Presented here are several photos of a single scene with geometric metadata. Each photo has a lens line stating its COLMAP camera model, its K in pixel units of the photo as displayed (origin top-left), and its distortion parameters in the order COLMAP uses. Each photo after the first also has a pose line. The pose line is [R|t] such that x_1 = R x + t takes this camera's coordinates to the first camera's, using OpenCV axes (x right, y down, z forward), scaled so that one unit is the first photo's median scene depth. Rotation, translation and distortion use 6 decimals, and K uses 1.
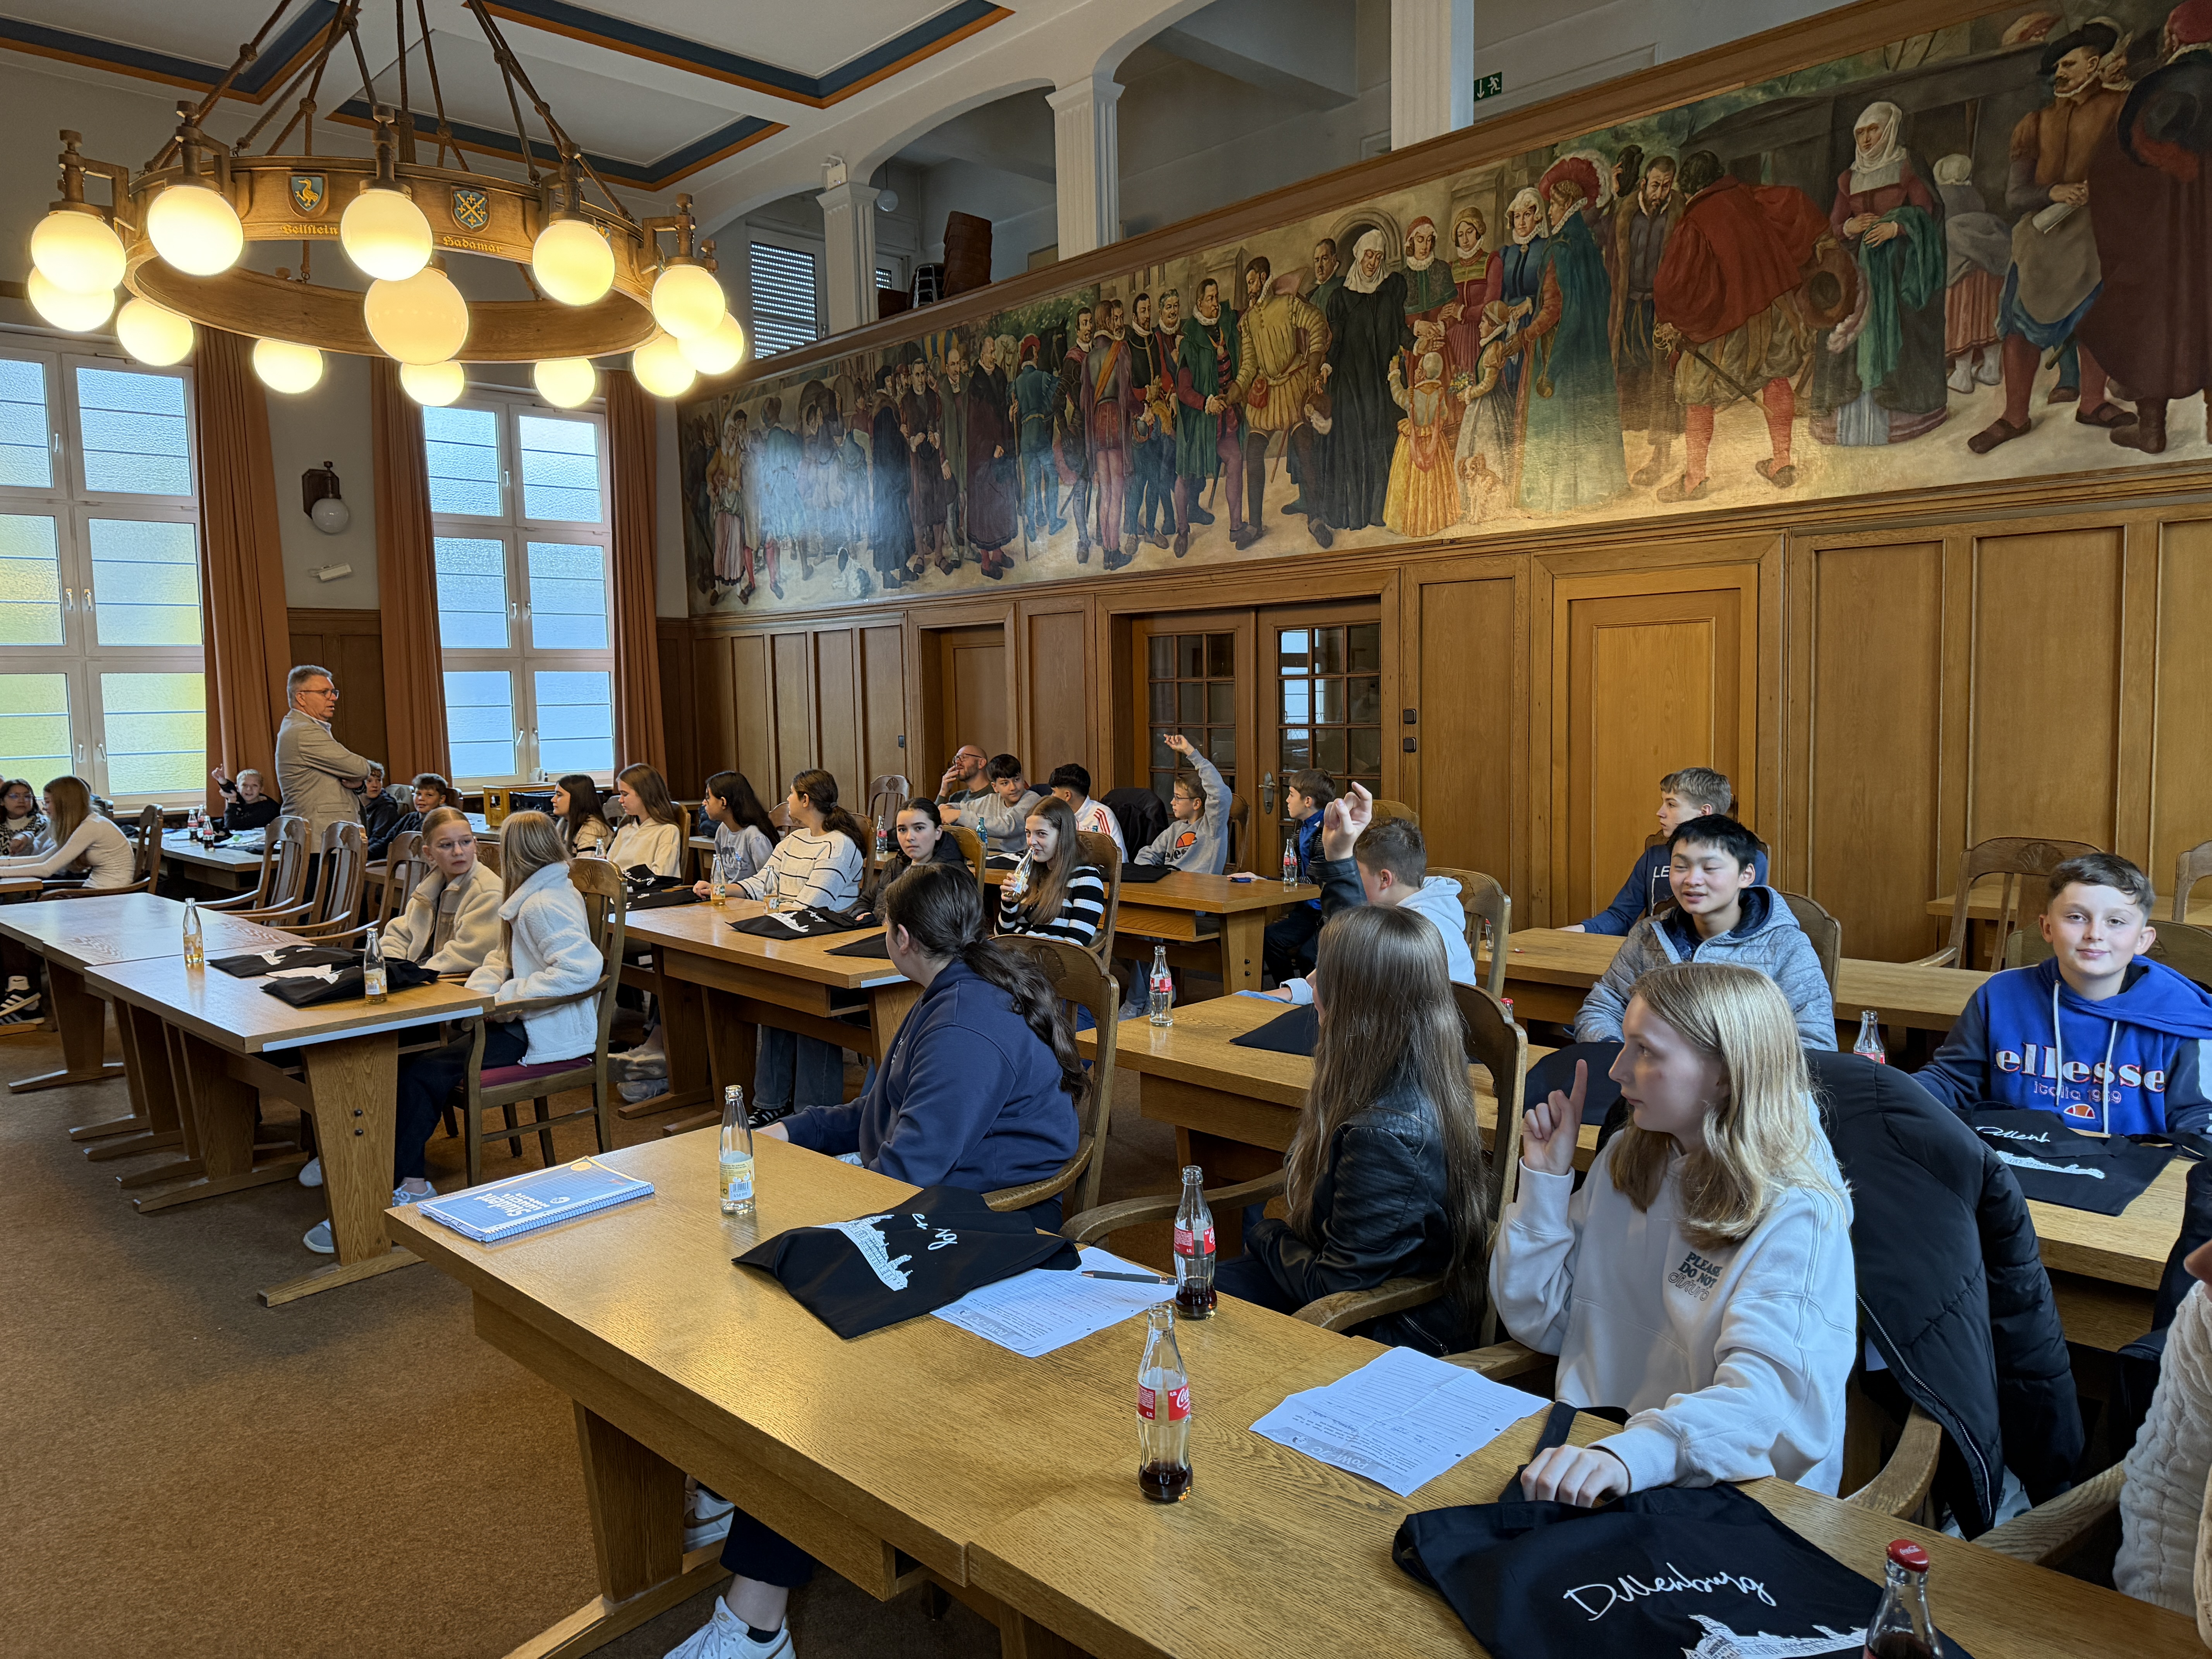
lens RADIAL K [[1558.3, 0, 1106.0], [0, 1558.3, 829.5], [0, 0, 1]] dist [0.073386, -0.129906]
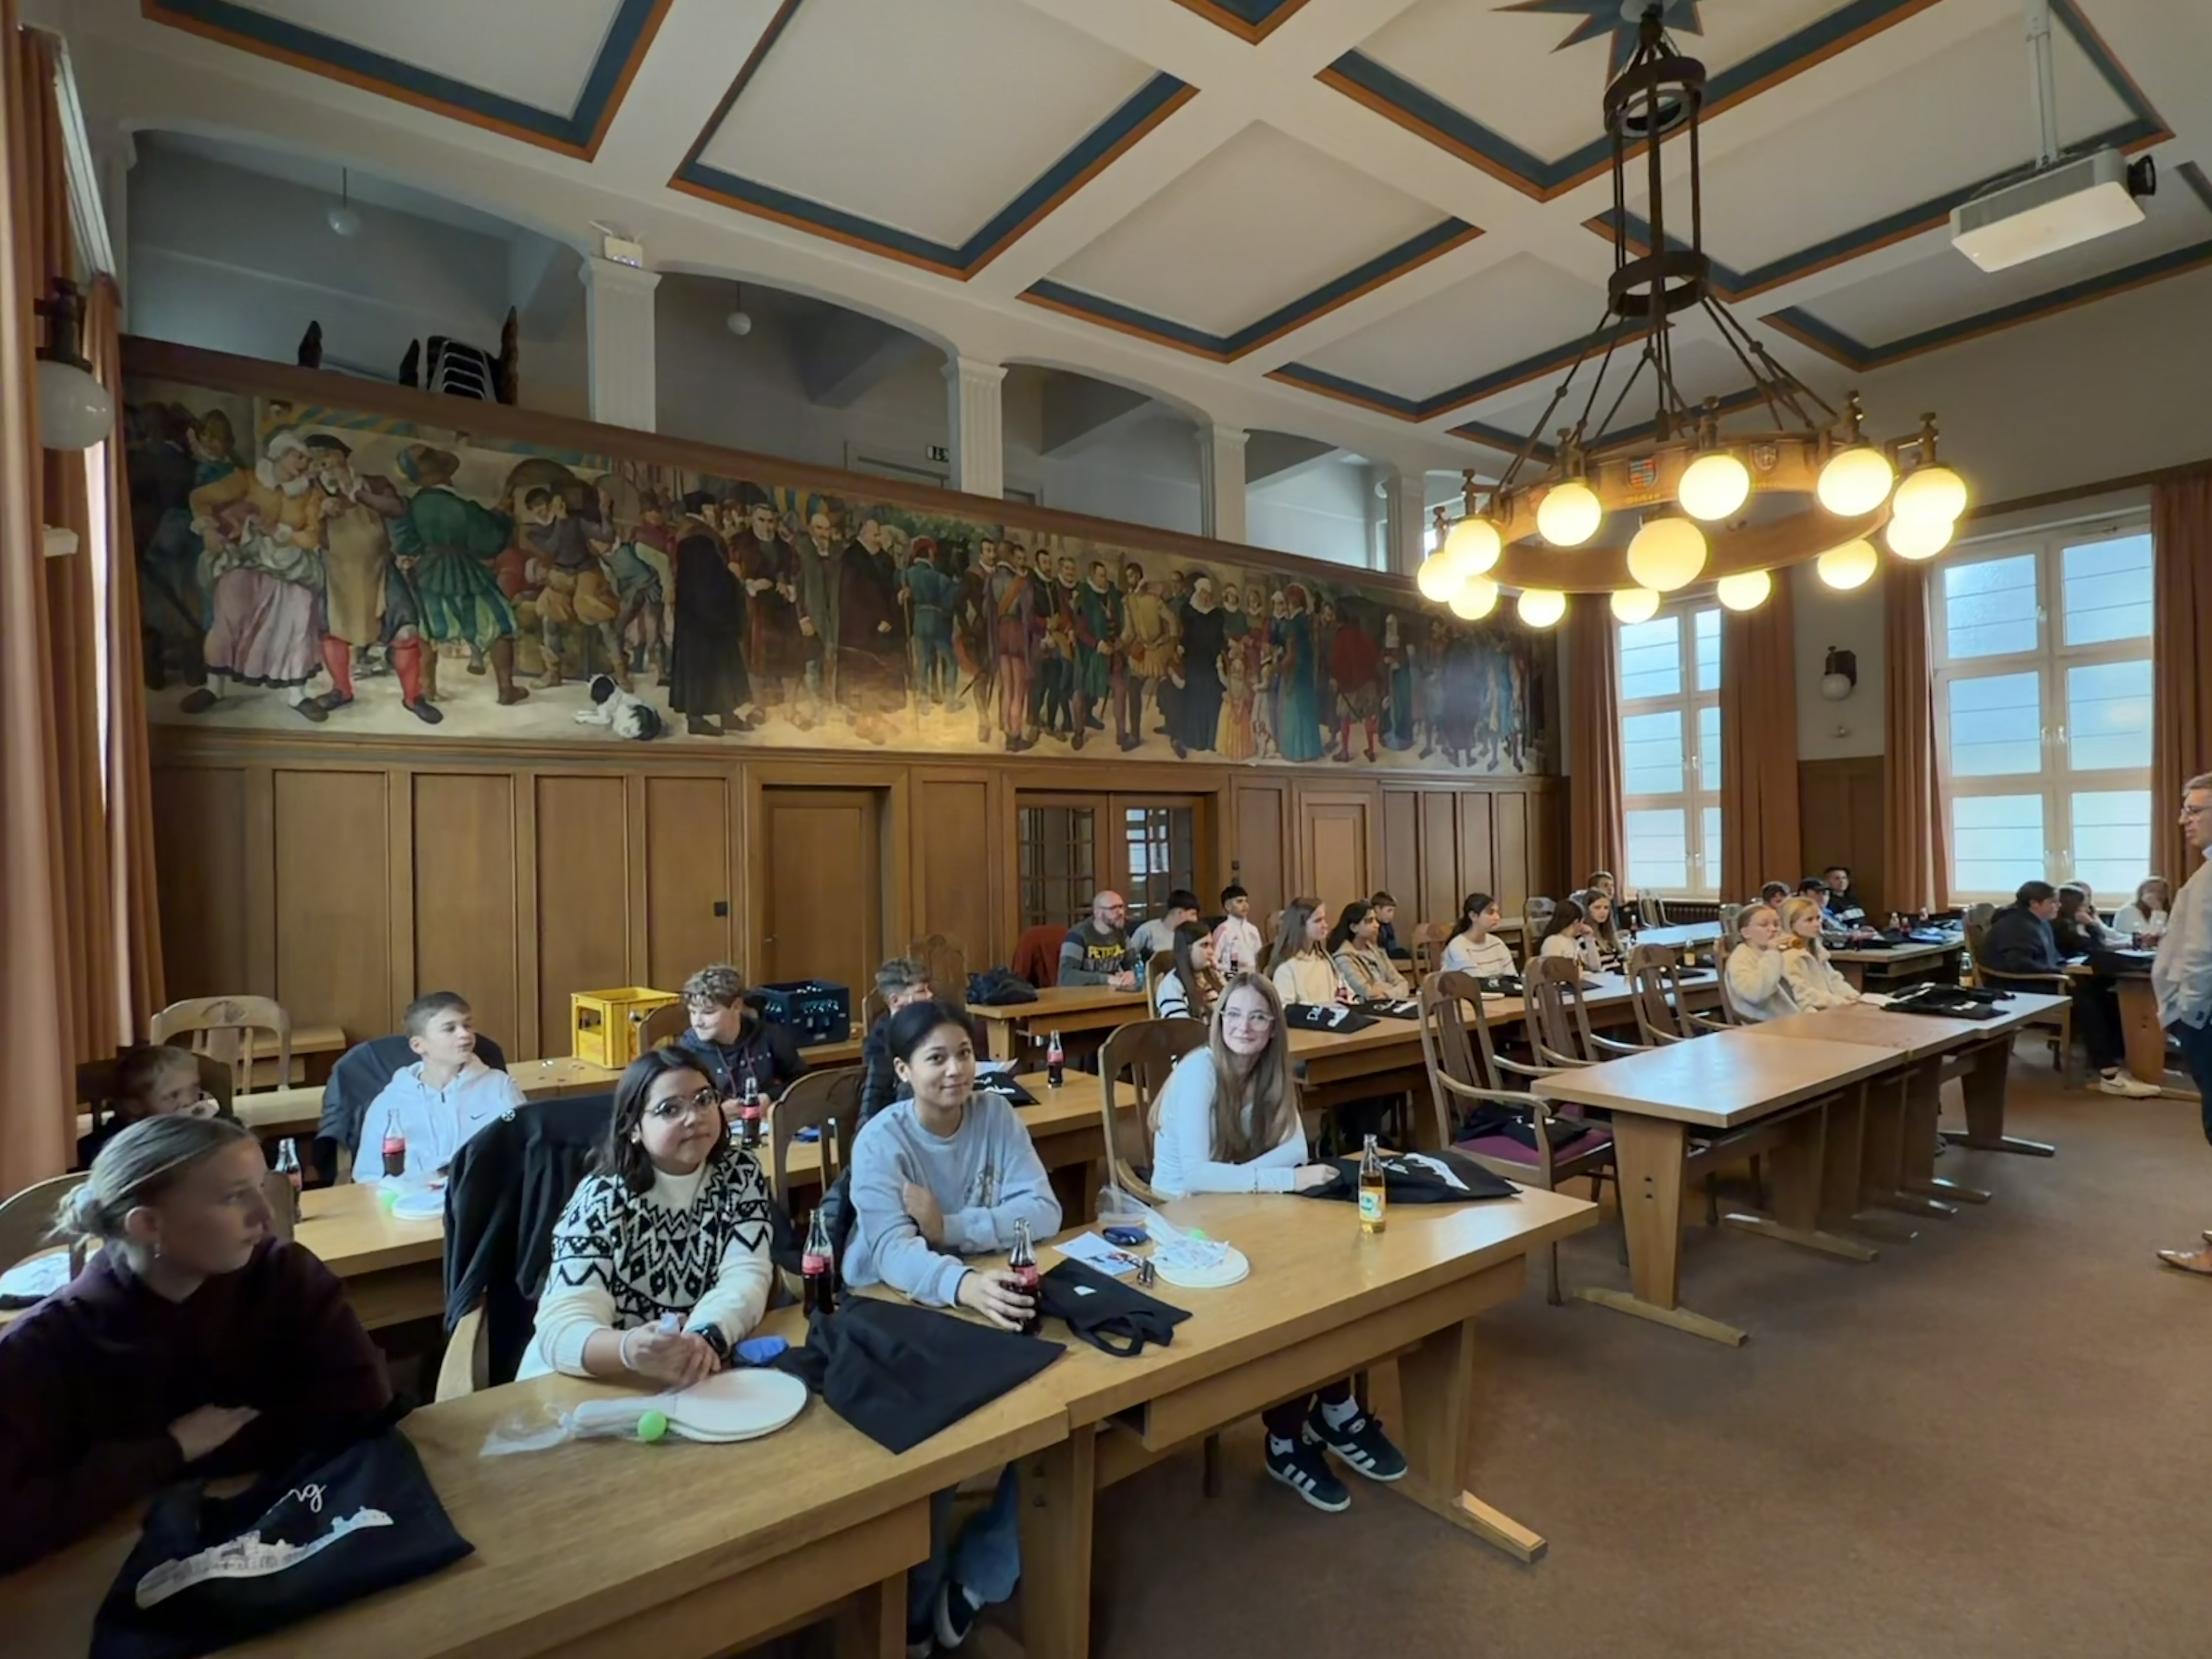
lens RADIAL K [[1136.5, 0, 1106.0], [0, 1136.5, 829.5], [0, 0, 1]] dist [-0.002249, -0.000388]
pose [[0.129303, 0.043556, 0.990648, -0.943704], [0.106757, 0.992617, -0.057577, -0.049608], [-0.985842, 0.113204, 0.123698, 0.893079]]
